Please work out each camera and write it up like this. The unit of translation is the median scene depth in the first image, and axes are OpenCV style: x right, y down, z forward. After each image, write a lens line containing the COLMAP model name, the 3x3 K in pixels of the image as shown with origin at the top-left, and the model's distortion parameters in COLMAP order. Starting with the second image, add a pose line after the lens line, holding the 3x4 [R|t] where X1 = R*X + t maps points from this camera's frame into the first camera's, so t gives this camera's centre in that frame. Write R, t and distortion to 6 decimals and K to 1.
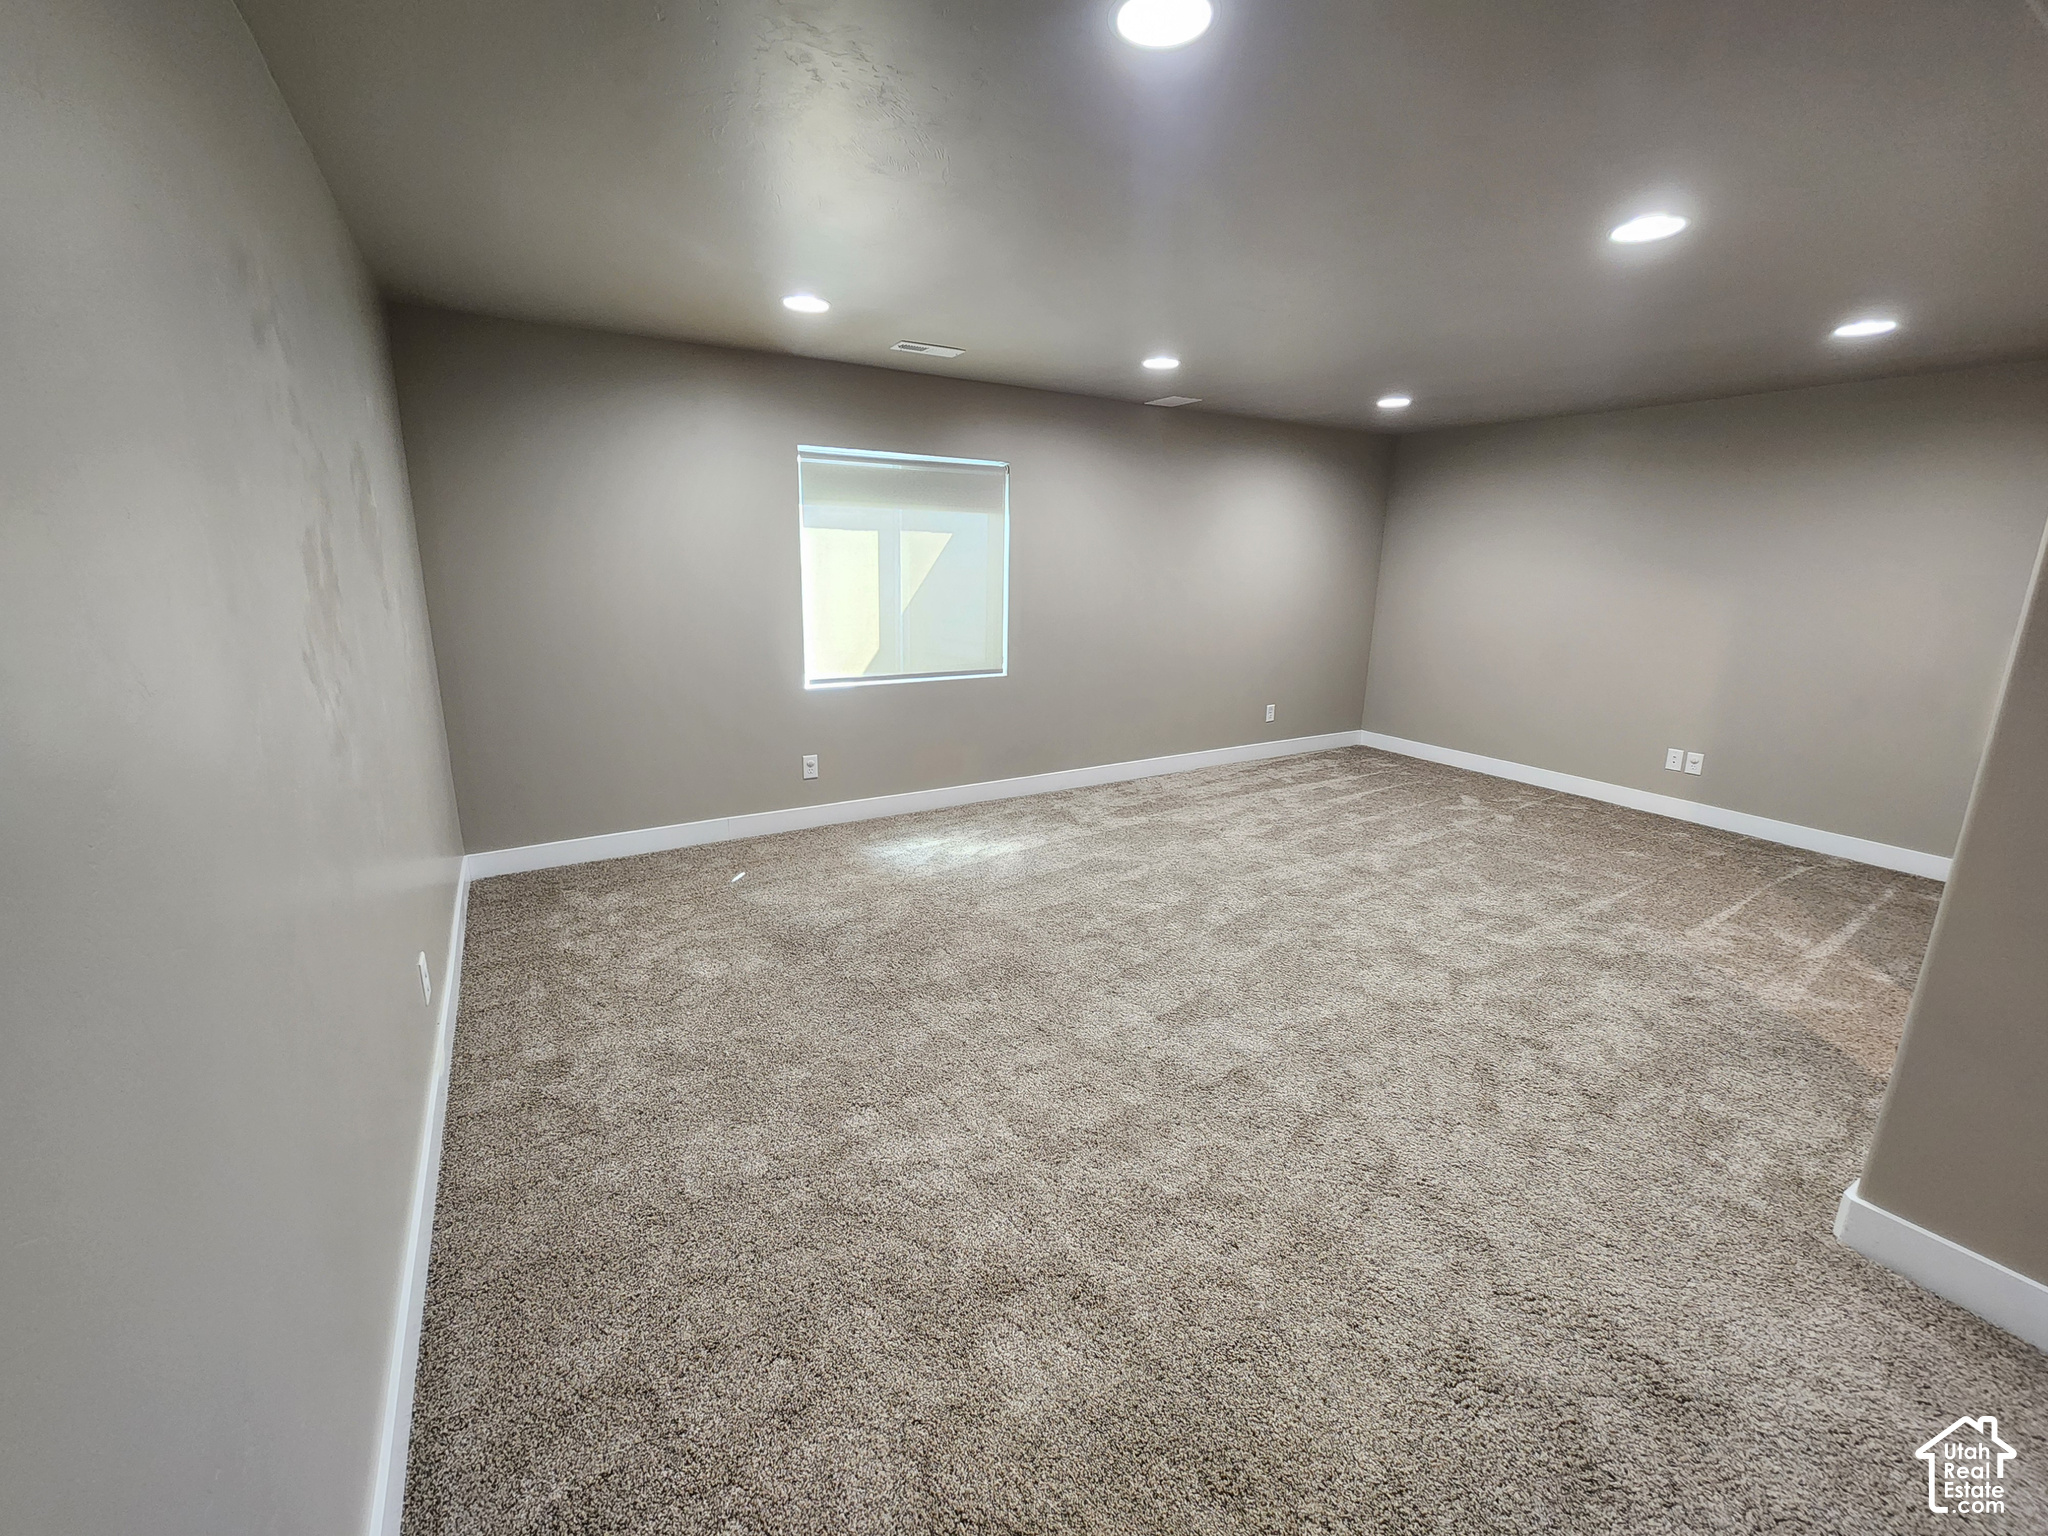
lens RADIAL K [[828.5, 0, 1016.6], [0, 828.5, 755.2], [0, 0, 1]] dist [0.000008, -0.000059]
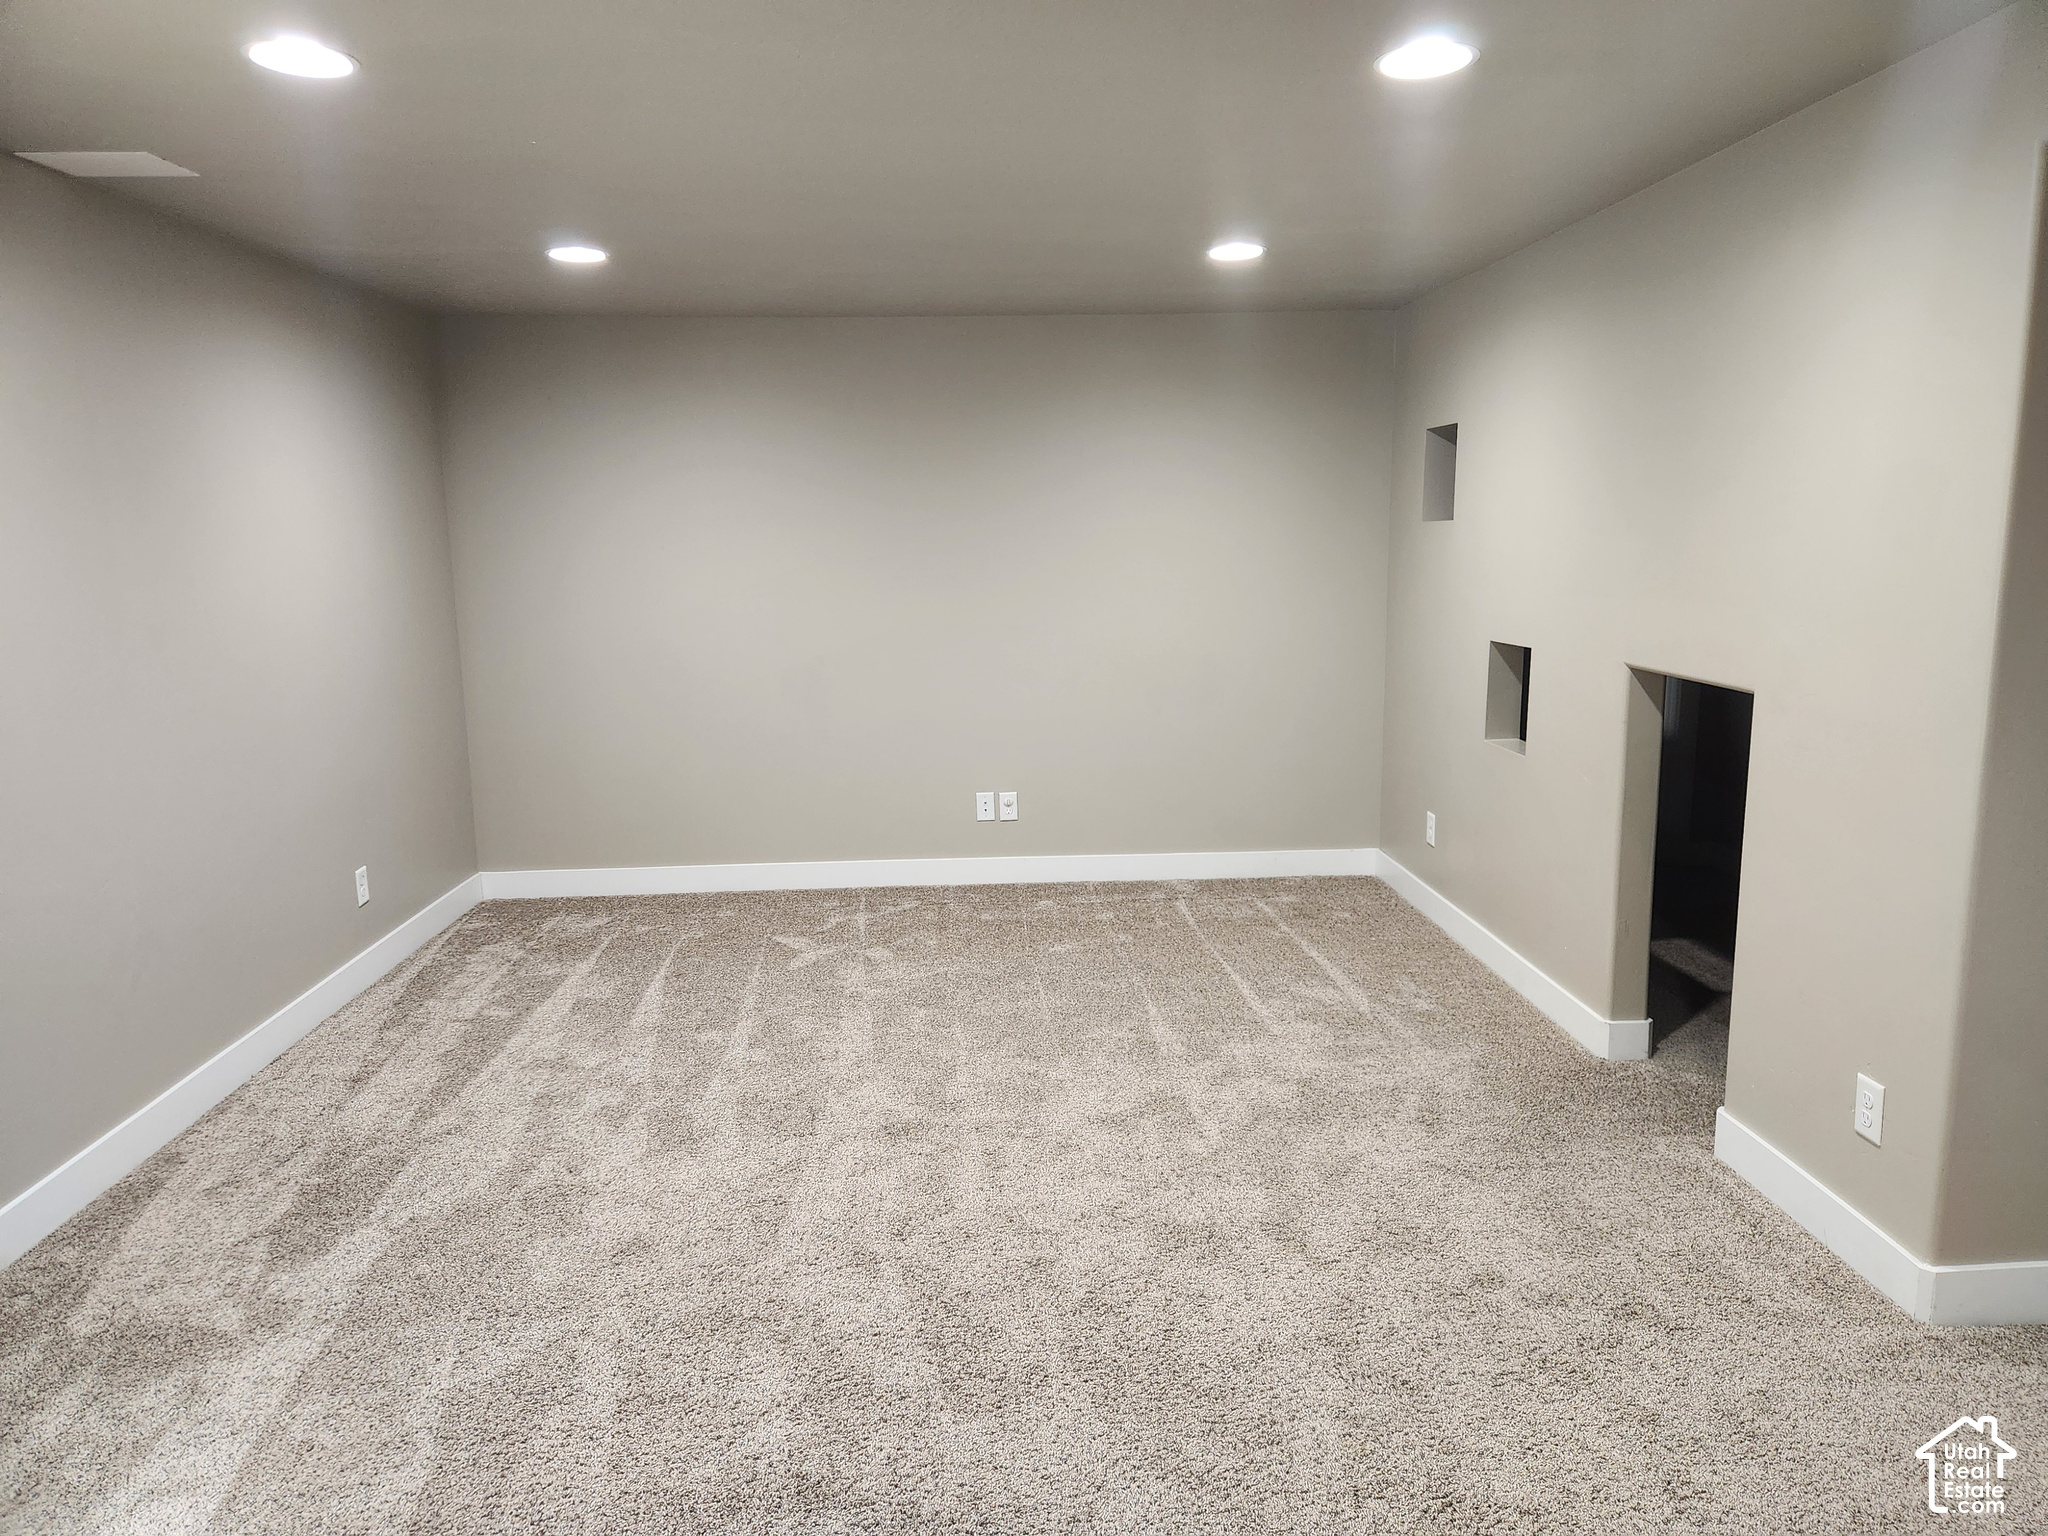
lens RADIAL K [[1364.1, 0, 1018.6], [0, 1364.1, 767.3], [0, 0, 1]] dist [0.066650, -0.048933]
pose [[0.472940, -0.179311, 0.862656, -0.266214], [0.232603, 0.969749, 0.074049, -0.134085], [-0.849837, 0.165636, 0.500341, 0.454917]]
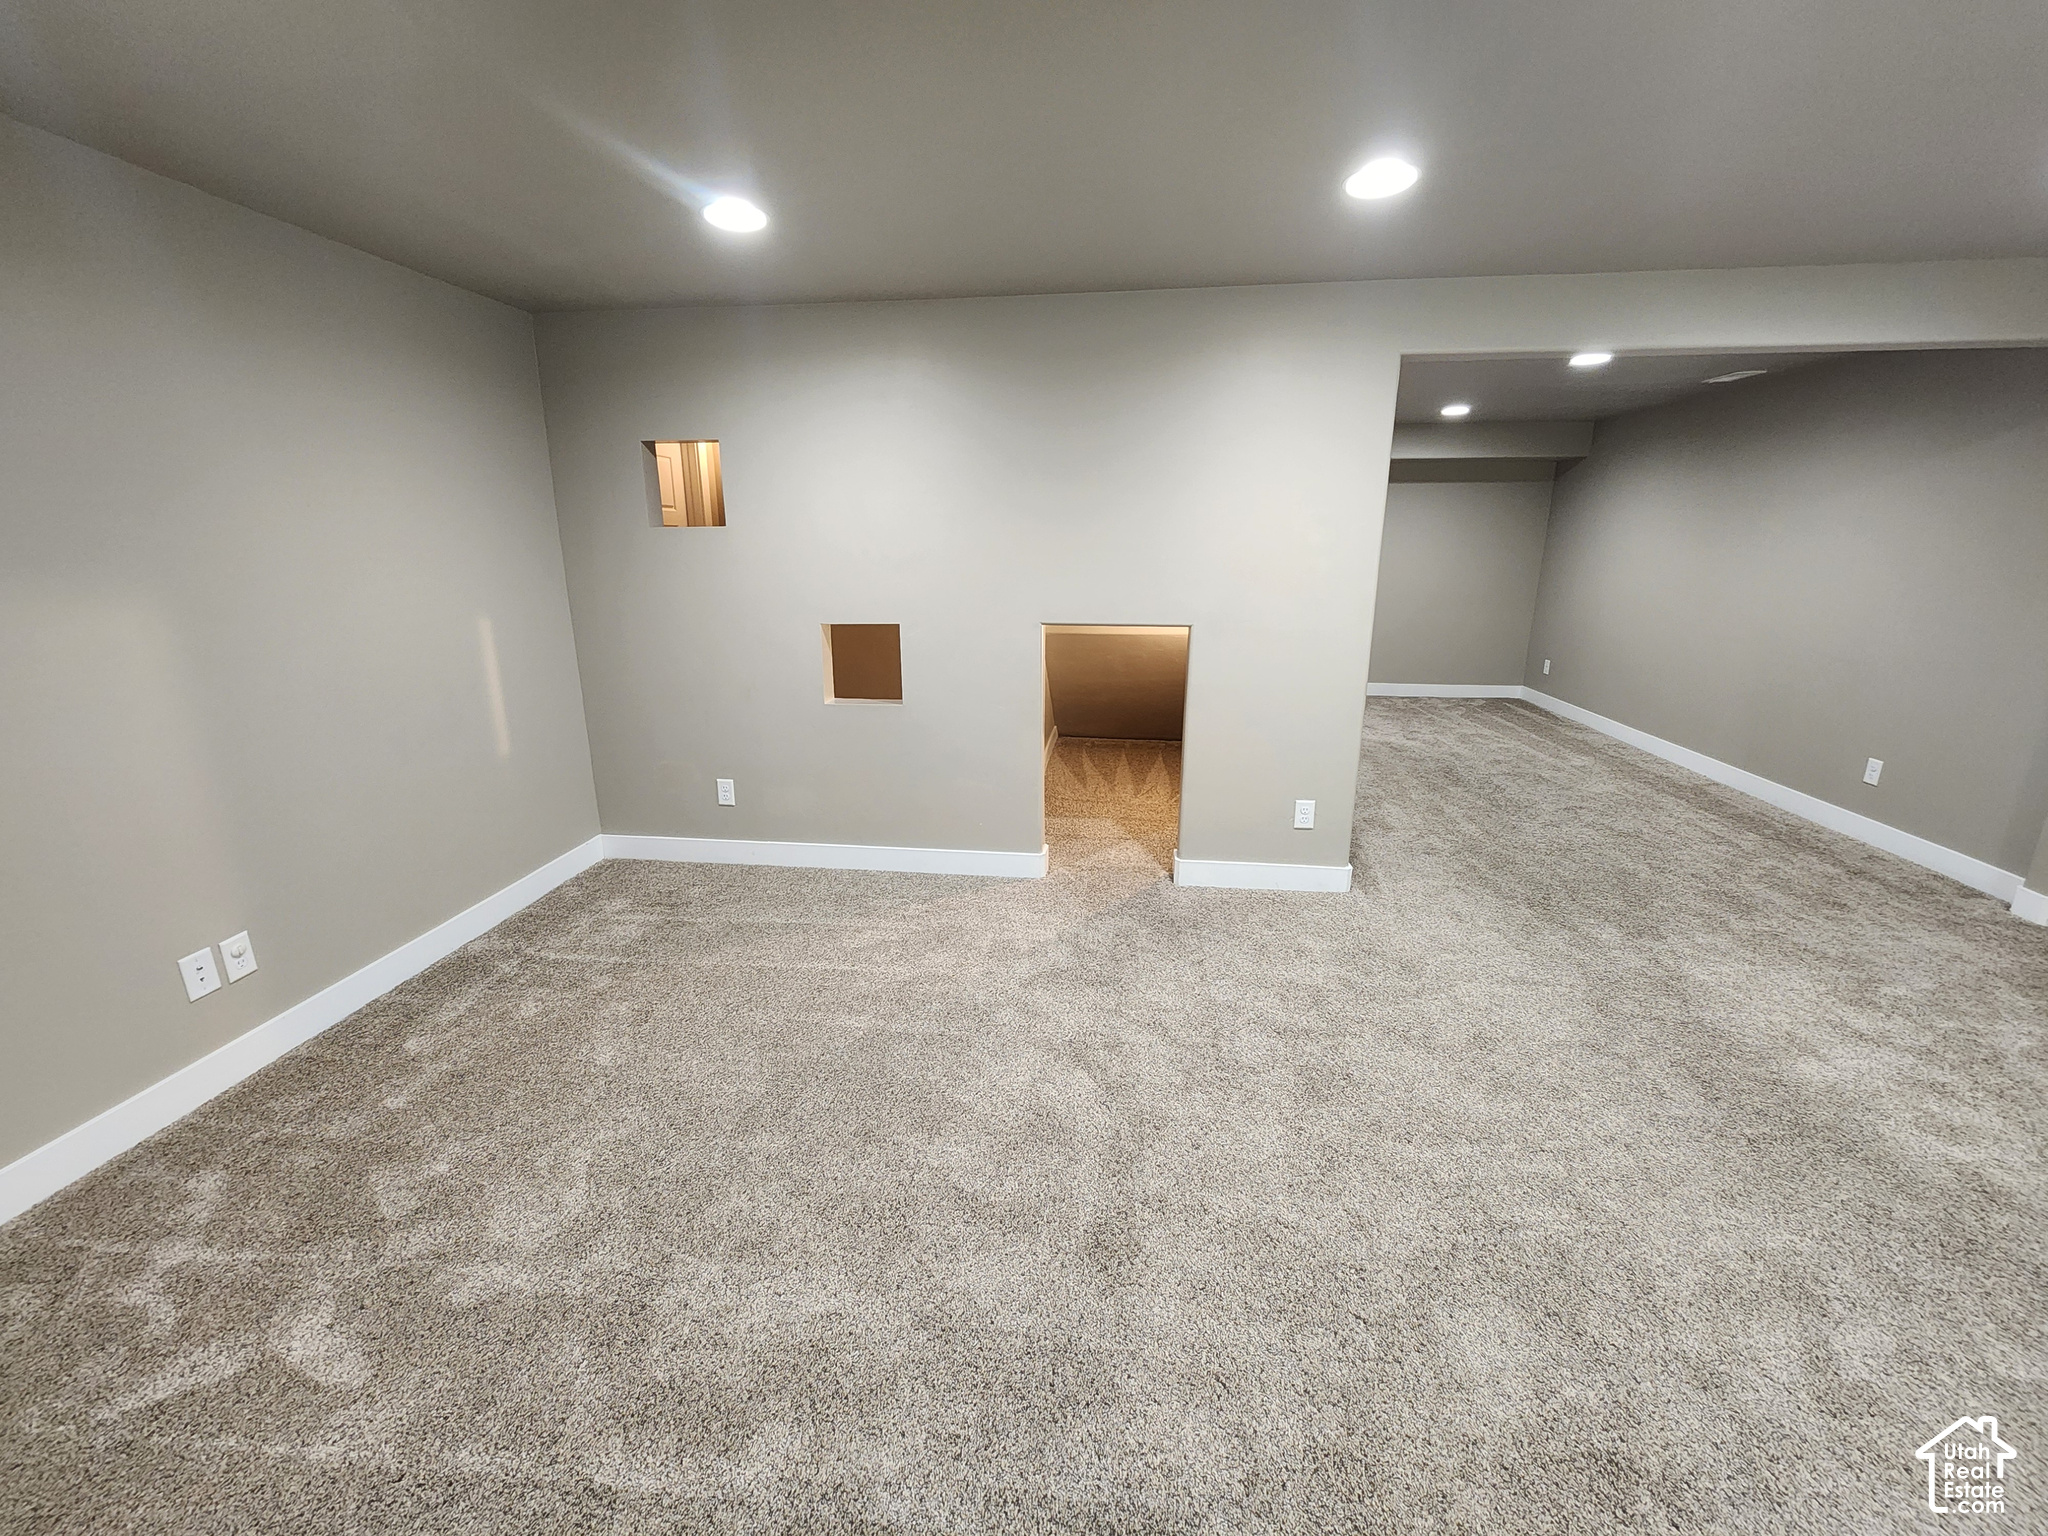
lens RADIAL K [[828.5, 0, 1016.6], [0, 828.5, 755.2], [0, 0, 1]] dist [0.000008, -0.000059]
pose [[-0.783264, -0.171142, 0.597669, 0.239718], [0.138838, 0.888930, 0.436495, -0.289091], [-0.605989, 0.424870, -0.672505, 1.204422]]
